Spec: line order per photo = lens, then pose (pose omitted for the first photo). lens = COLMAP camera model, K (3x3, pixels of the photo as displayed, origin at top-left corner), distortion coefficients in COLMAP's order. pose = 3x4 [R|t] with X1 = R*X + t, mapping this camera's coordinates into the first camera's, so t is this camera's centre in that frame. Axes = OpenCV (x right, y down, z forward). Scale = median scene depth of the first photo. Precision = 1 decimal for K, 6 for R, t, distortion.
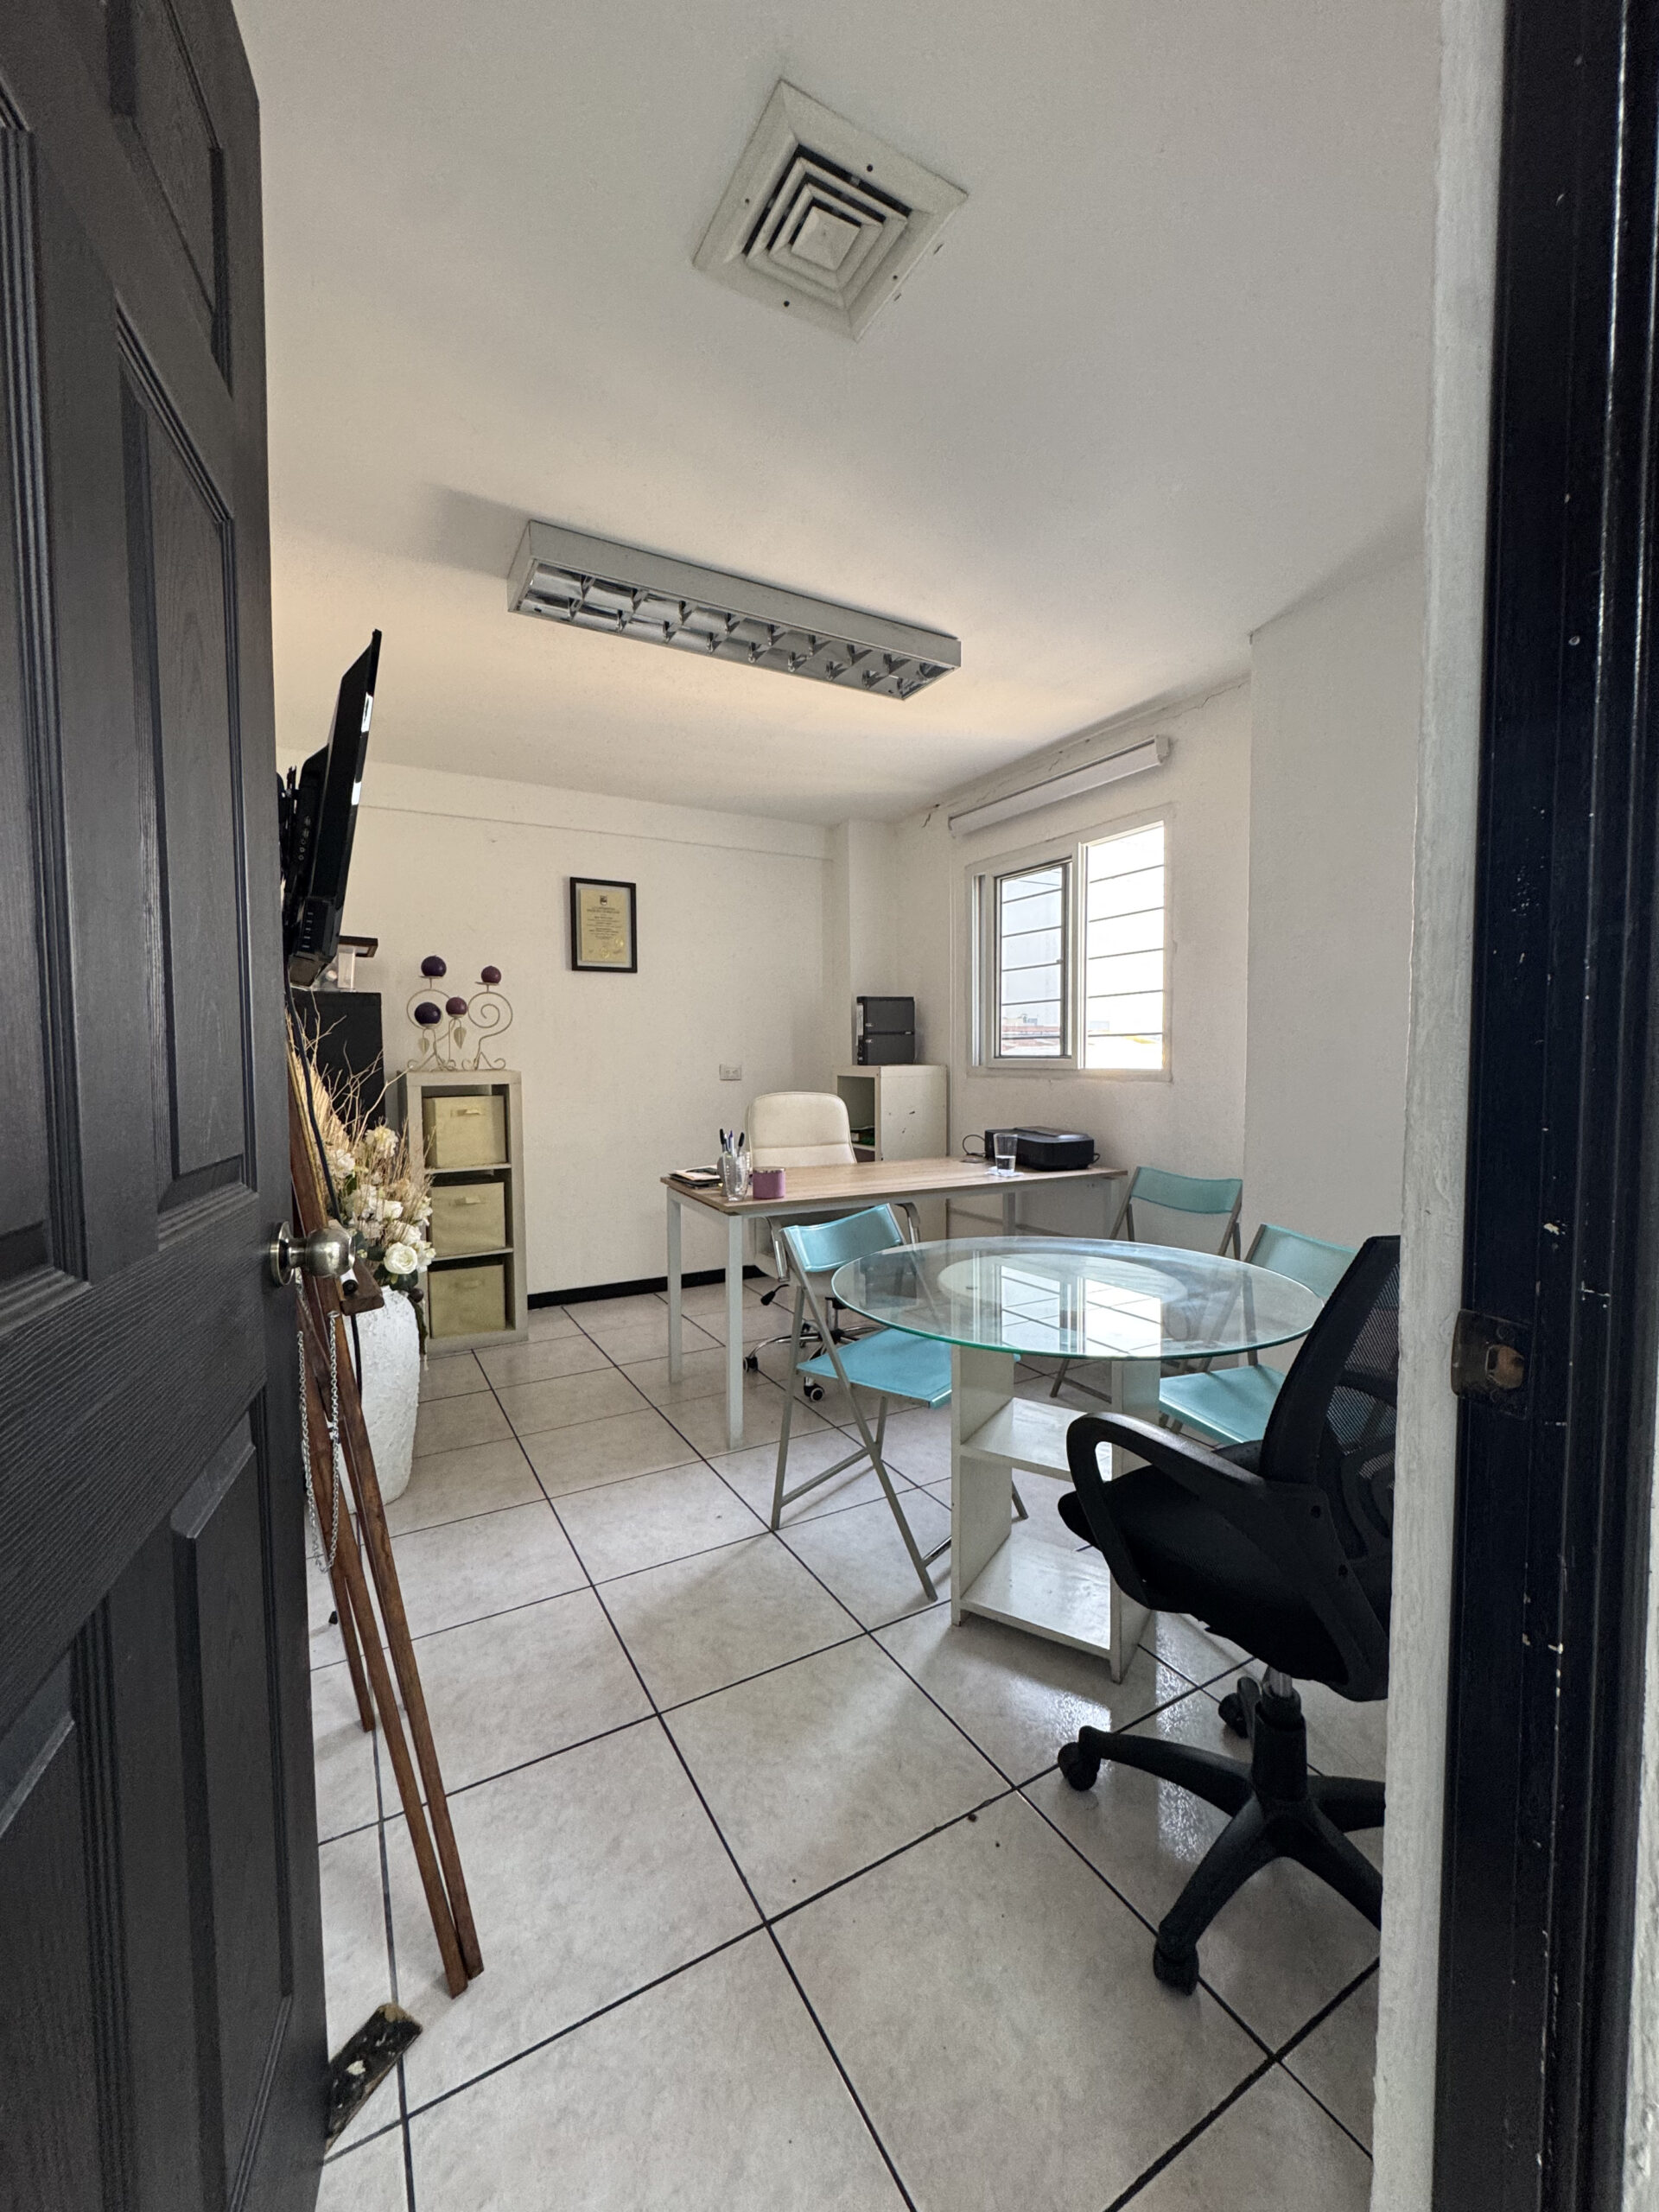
lens RADIAL K [[889.5, 0, 833.1], [0, 889.5, 1103.3], [0, 0, 1]] dist [0.000281, -0.000564]
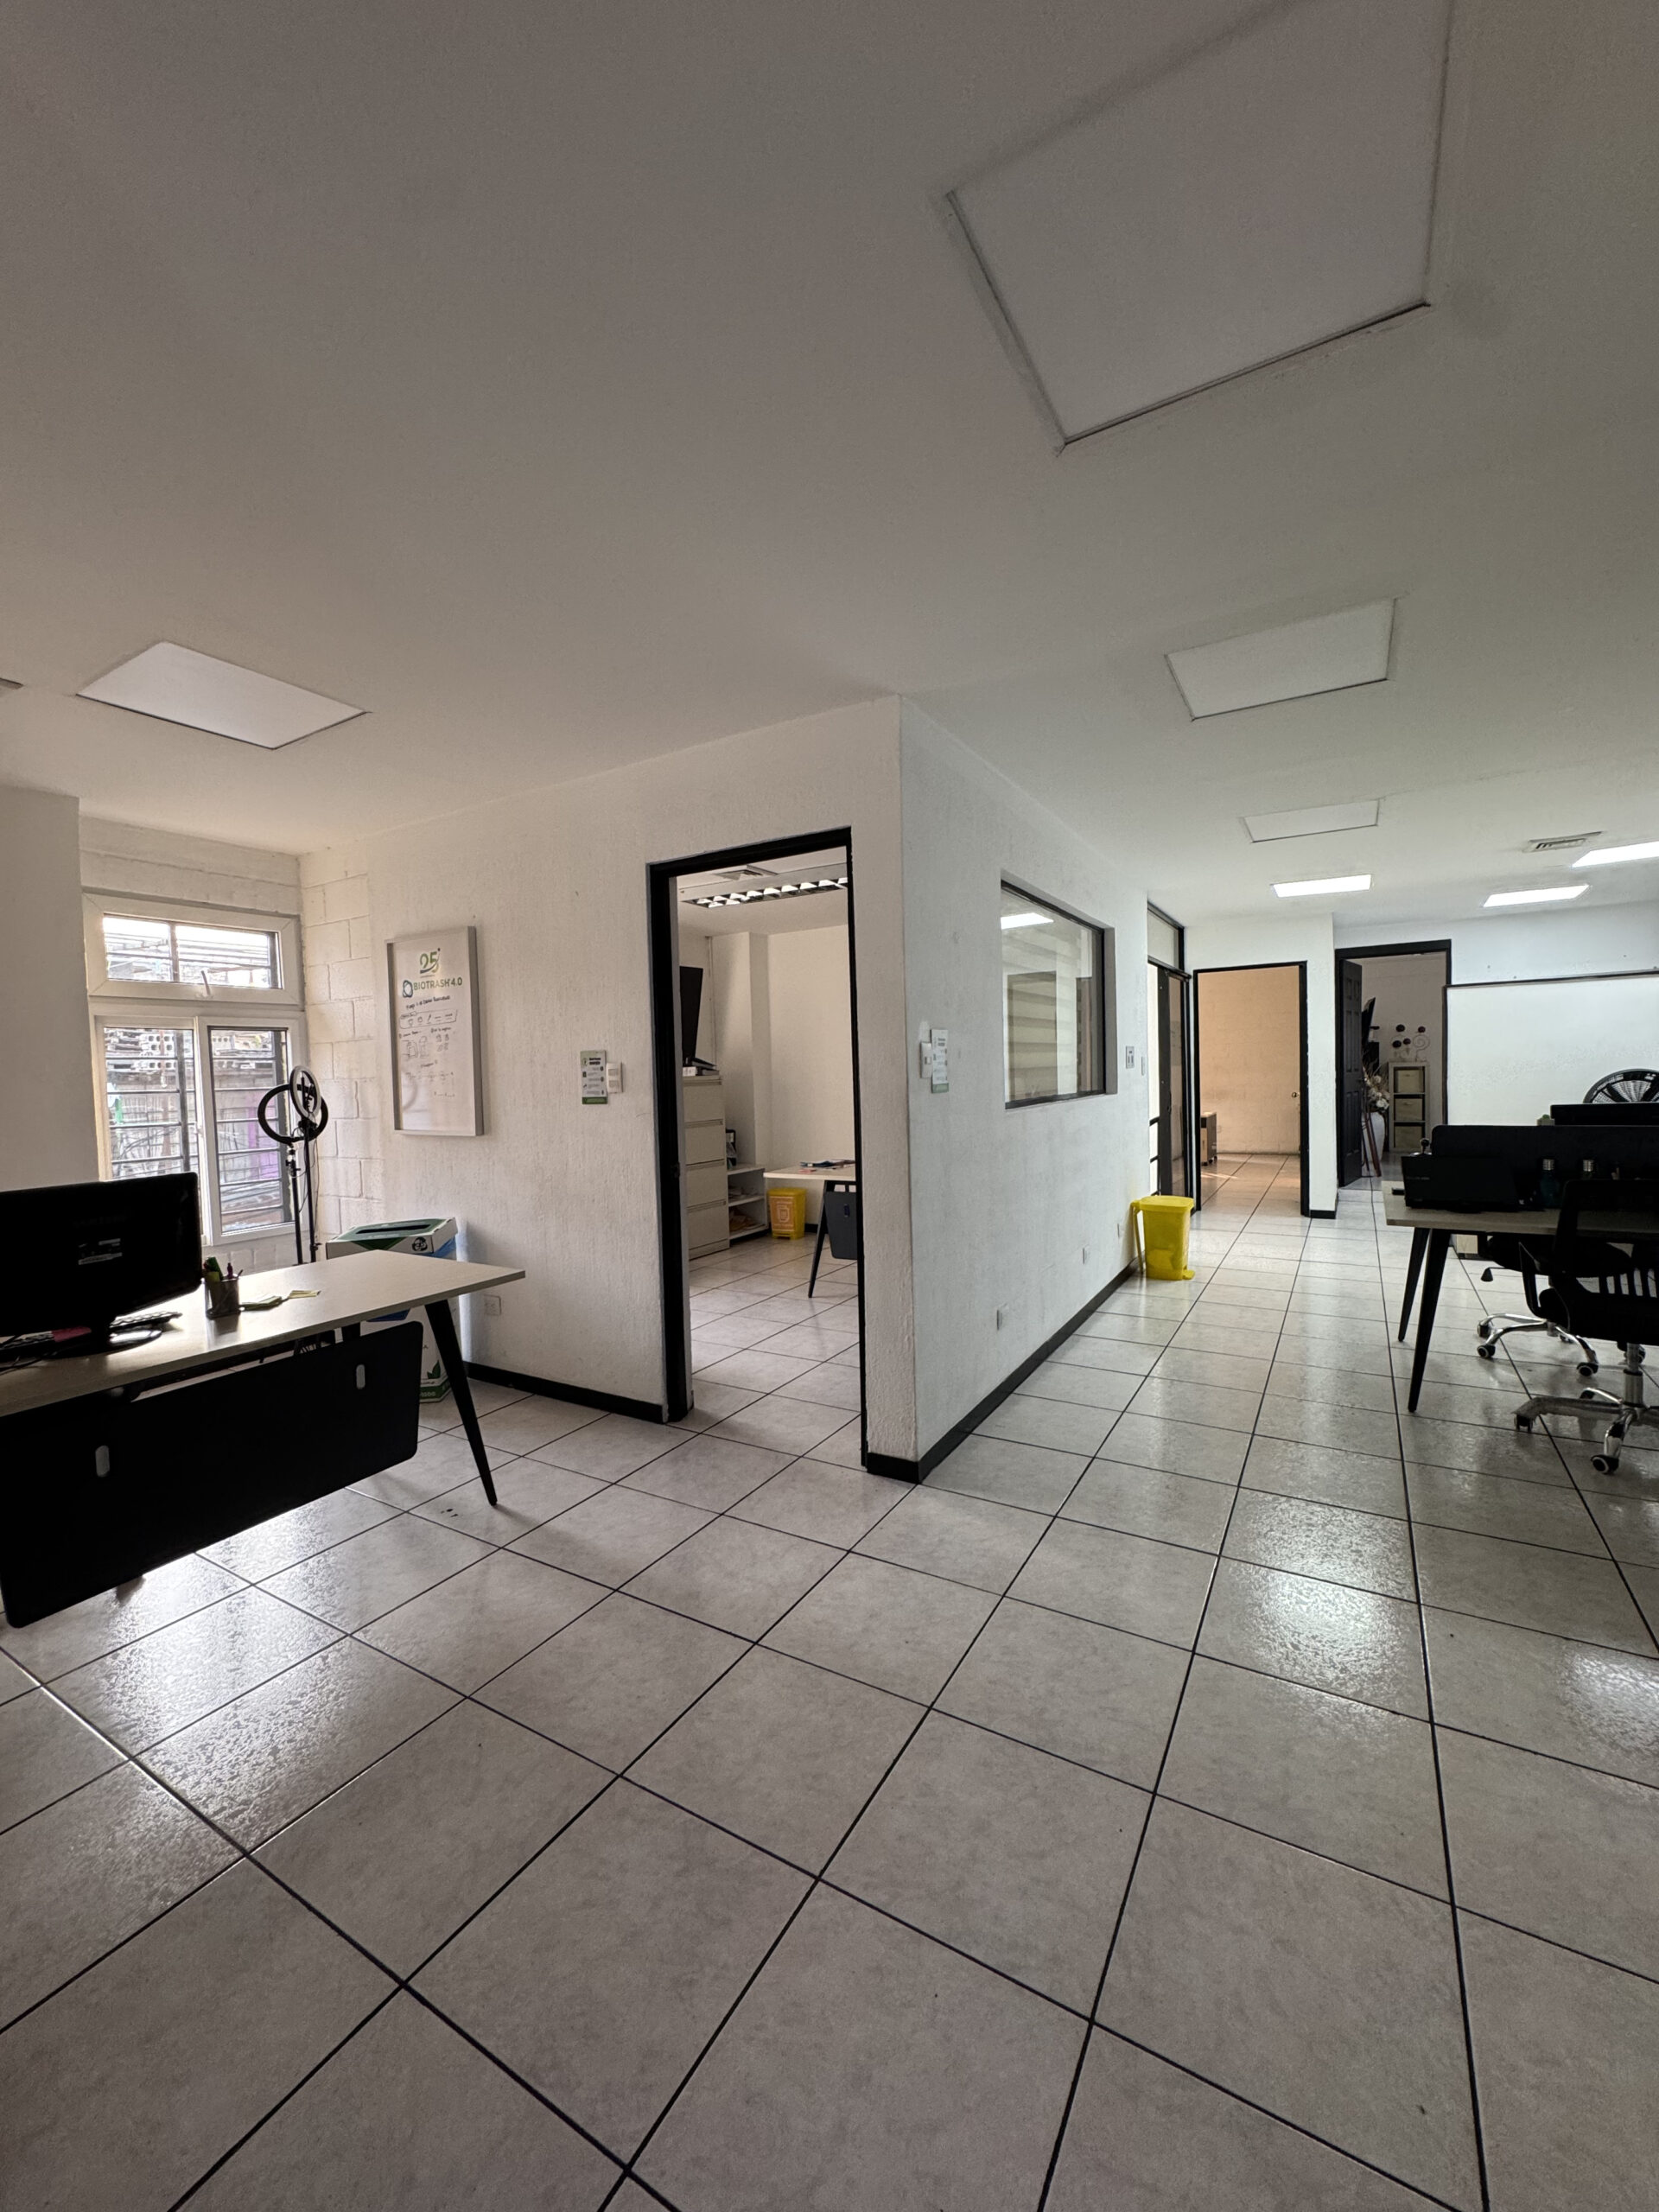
lens RADIAL K [[889.5, 0, 833.1], [0, 889.5, 1103.3], [0, 0, 1]] dist [0.000281, -0.000564]
pose [[0.495324, 0.019280, -0.868495, 1.291947], [-0.018663, 0.999759, 0.011550, 0.109486], [0.868508, 0.010487, 0.495564, -2.288602]]
